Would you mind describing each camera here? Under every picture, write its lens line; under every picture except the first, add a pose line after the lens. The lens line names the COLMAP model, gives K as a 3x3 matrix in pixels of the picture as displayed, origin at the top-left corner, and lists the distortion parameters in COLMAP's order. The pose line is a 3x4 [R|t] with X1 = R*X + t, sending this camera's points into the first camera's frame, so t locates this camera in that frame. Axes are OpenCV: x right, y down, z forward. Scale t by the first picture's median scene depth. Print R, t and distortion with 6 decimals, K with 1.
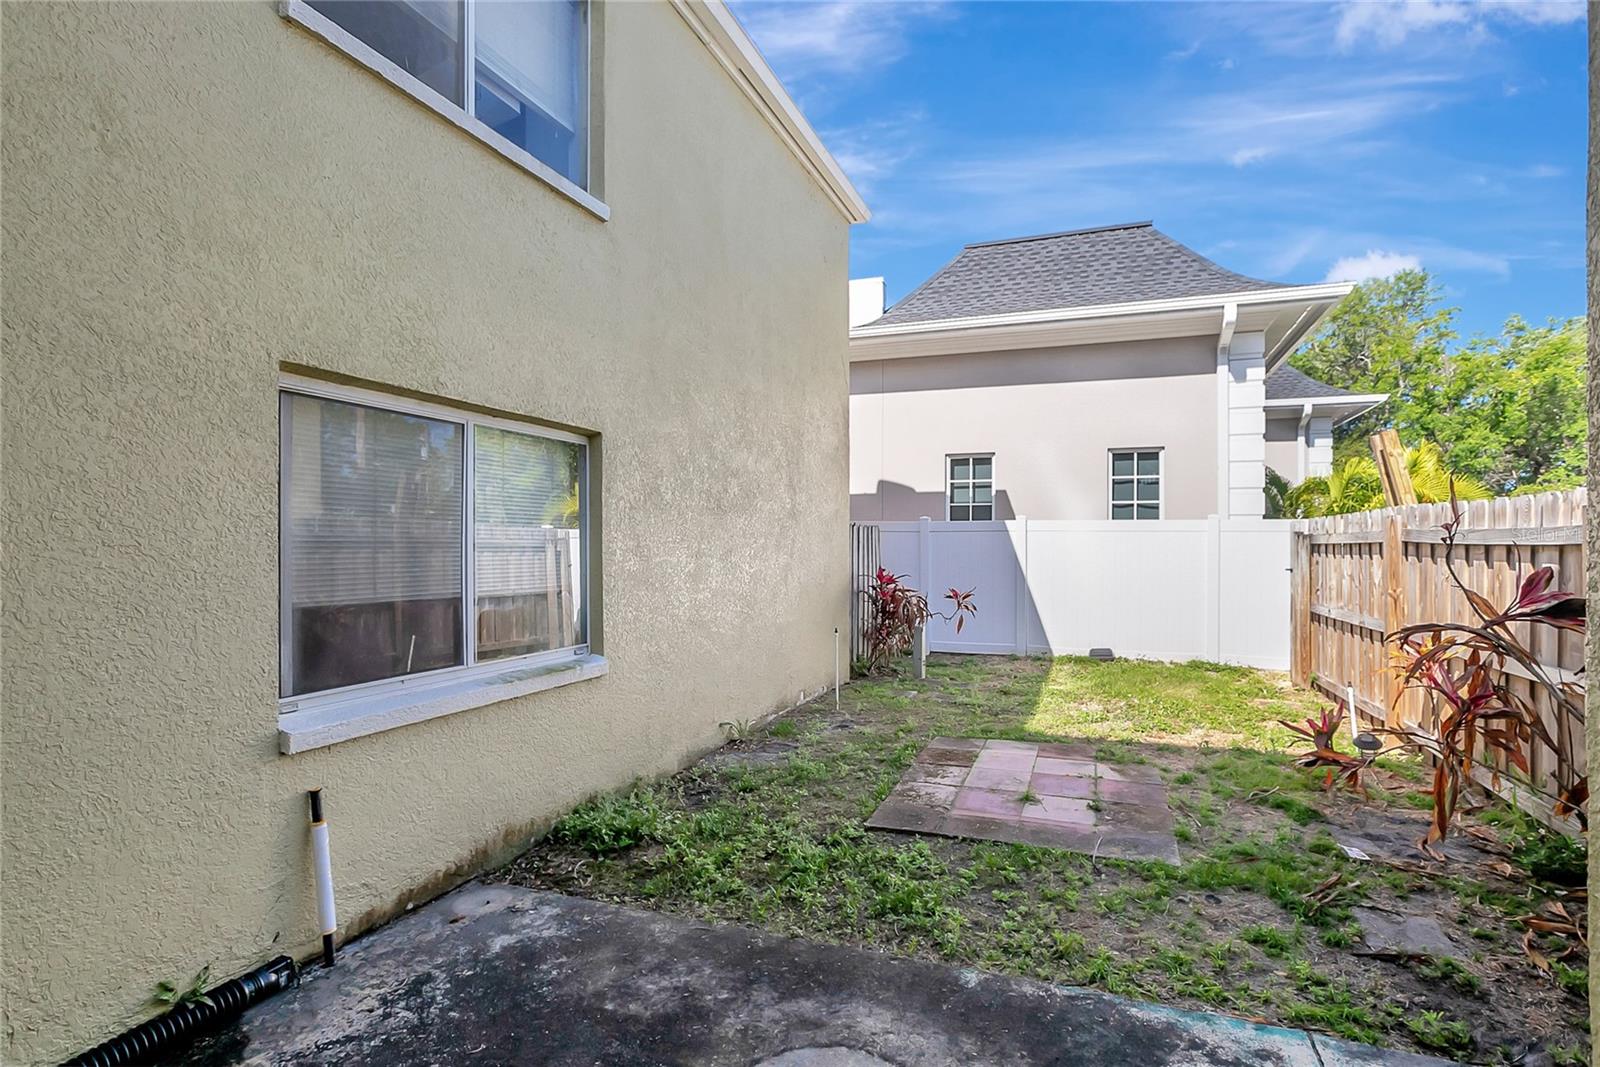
lens RADIAL K [[759.1, 0, 790.7], [0, 759.1, 553.9], [0, 0, 1]] dist [-0.040682, 0.021909]
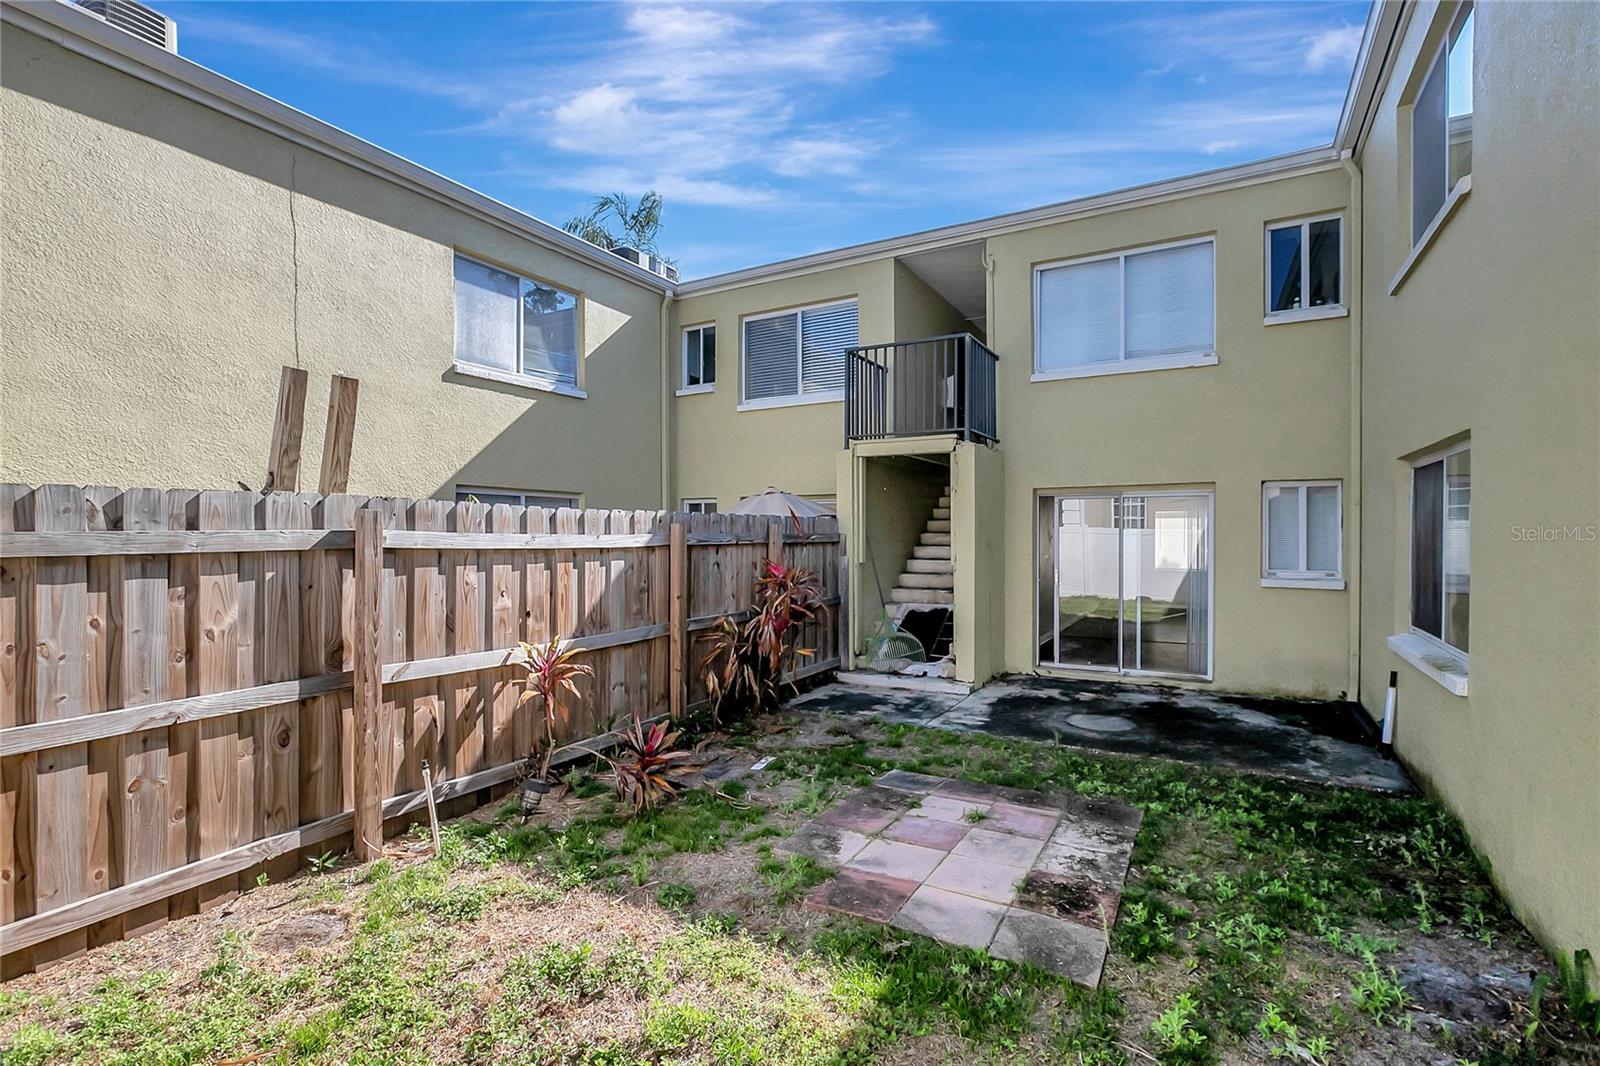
lens RADIAL K [[708.1, 0, 792.8], [0, 708.1, 548.5], [0, 0, 1]] dist [-0.002097, 0.010137]
pose [[-0.988938, -0.002465, 0.148312, 0.358396], [0.000791, 0.999760, 0.021888, -0.030733], [-0.148331, 0.021764, -0.988698, 1.664229]]
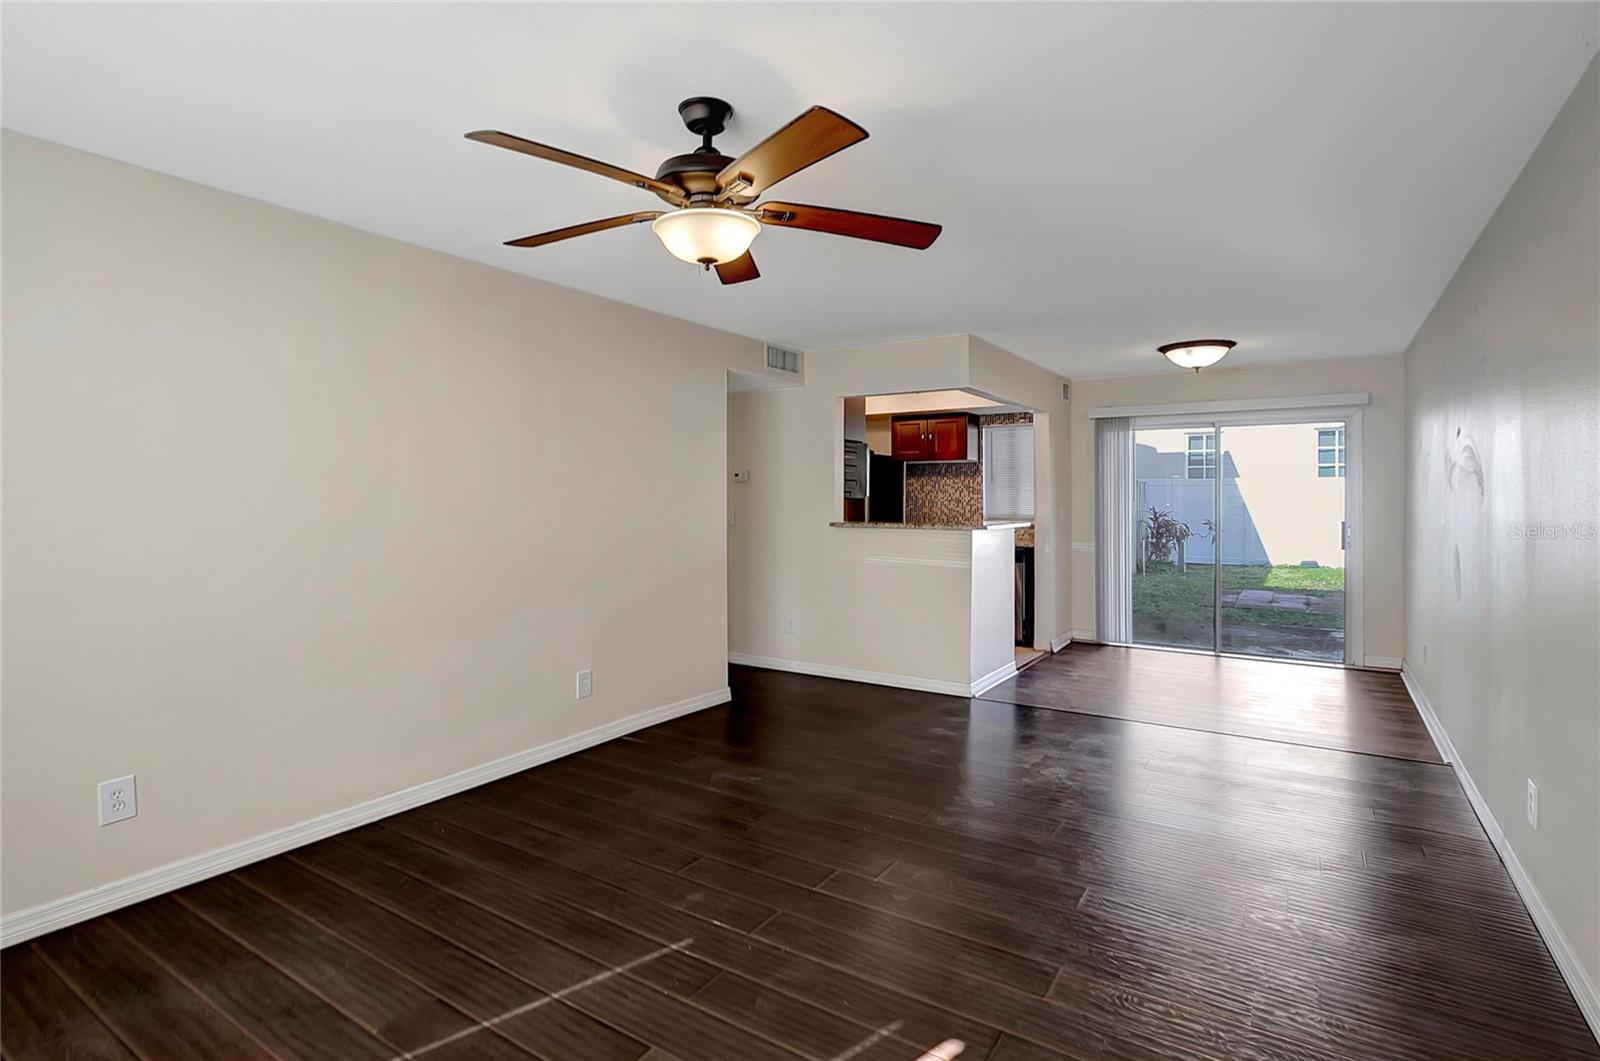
lens RADIAL K [[762.5, 0, 741.4], [0, 762.5, 476.8], [0, 0, 1]] dist [-0.013708, 0.000328]
pose [[0.967985, -0.005044, -0.250957, -0.607888], [-0.005433, 0.999143, -0.041038, 0.043696], [0.250949, 0.041087, 0.967128, -1.495139]]
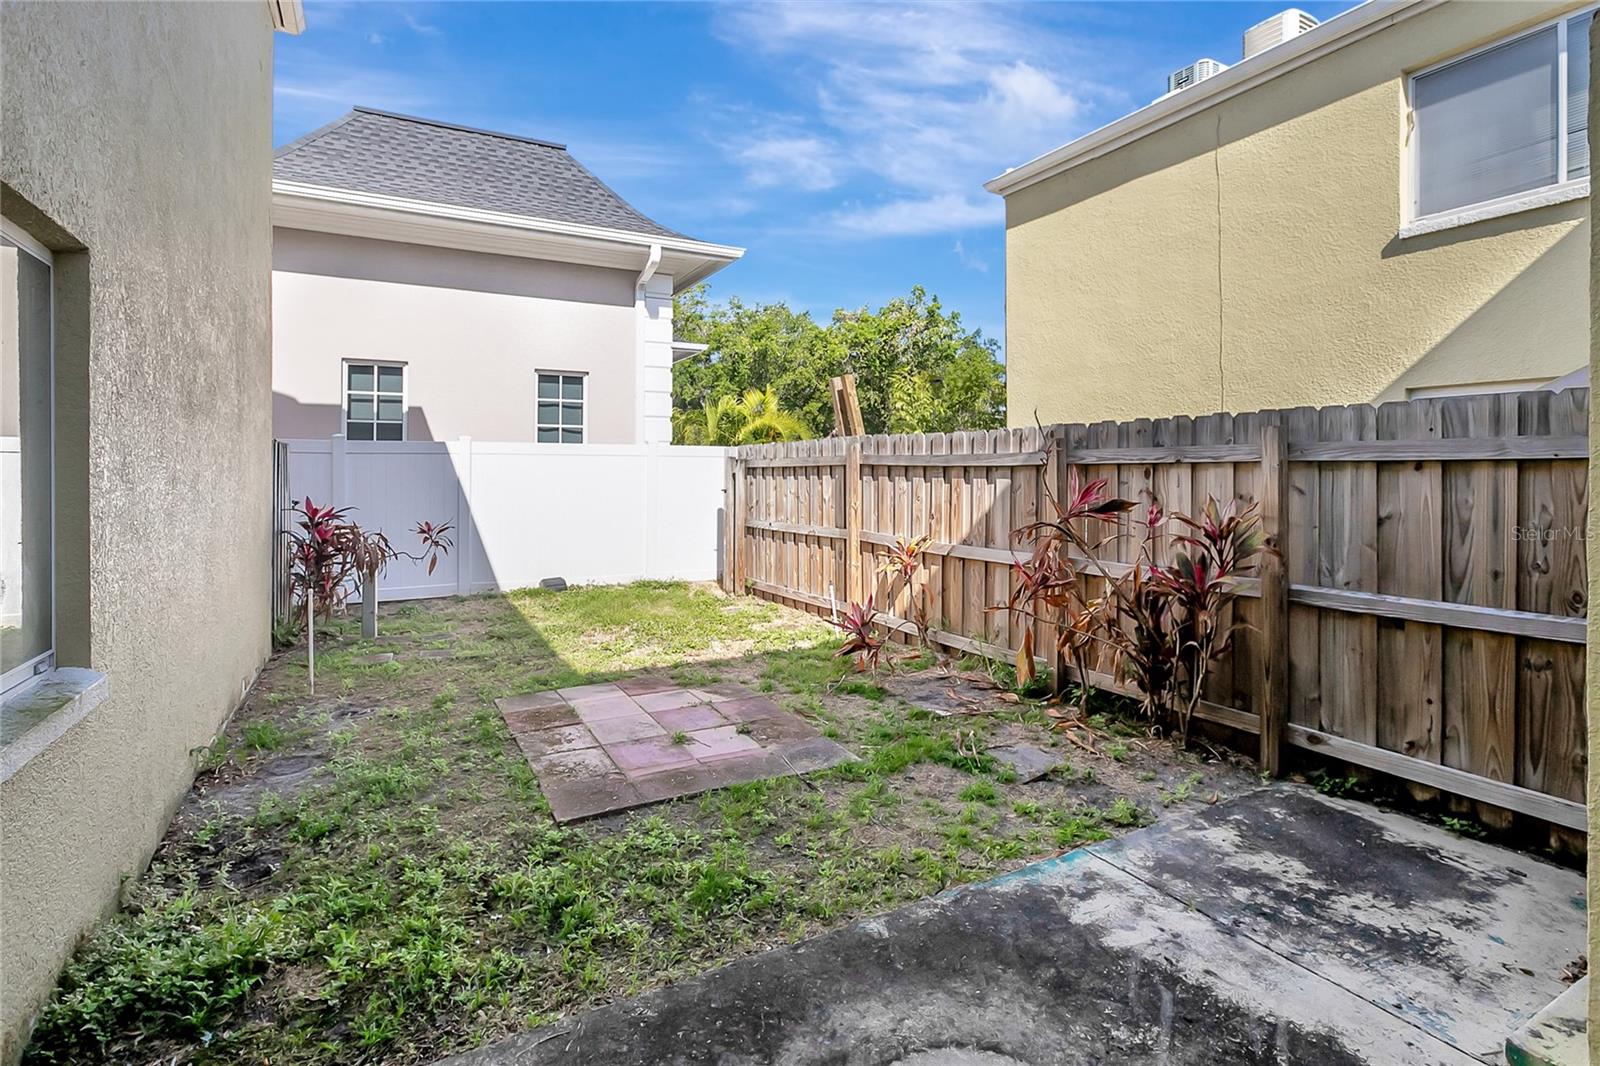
lens RADIAL K [[798.2, 0, 781.0], [0, 798.2, 472.6], [0, 0, 1]] dist [-0.038516, 0.016248]
pose [[0.658702, -0.002881, 0.752398, -0.291698], [0.012496, 0.999897, -0.007111, 0.005958], [-0.752300, 0.014086, 0.658670, 0.227827]]
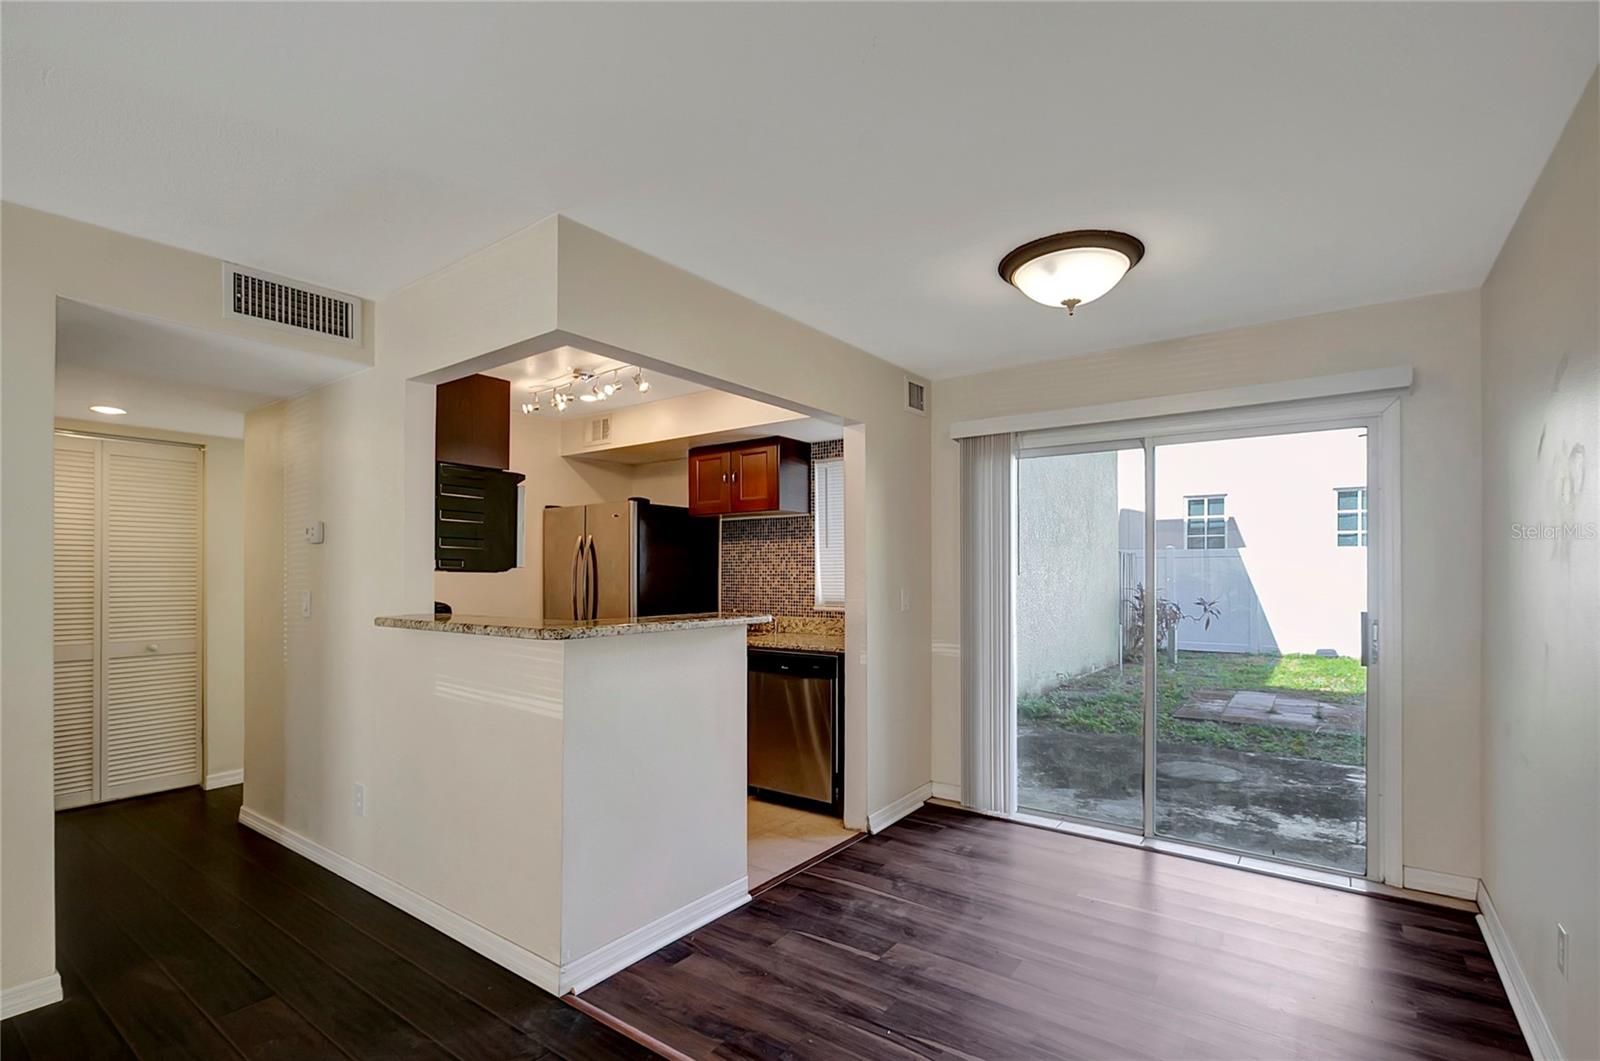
lens RADIAL K [[737.7, 0, 798.2], [0, 737.7, 554.7], [0, 0, 1]] dist [-0.029299, 0.013265]
pose [[0.969902, -0.008761, -0.243339, -0.282552], [-0.001509, 0.999117, -0.041985, 0.039387], [0.243492, 0.041088, 0.969032, -0.769666]]
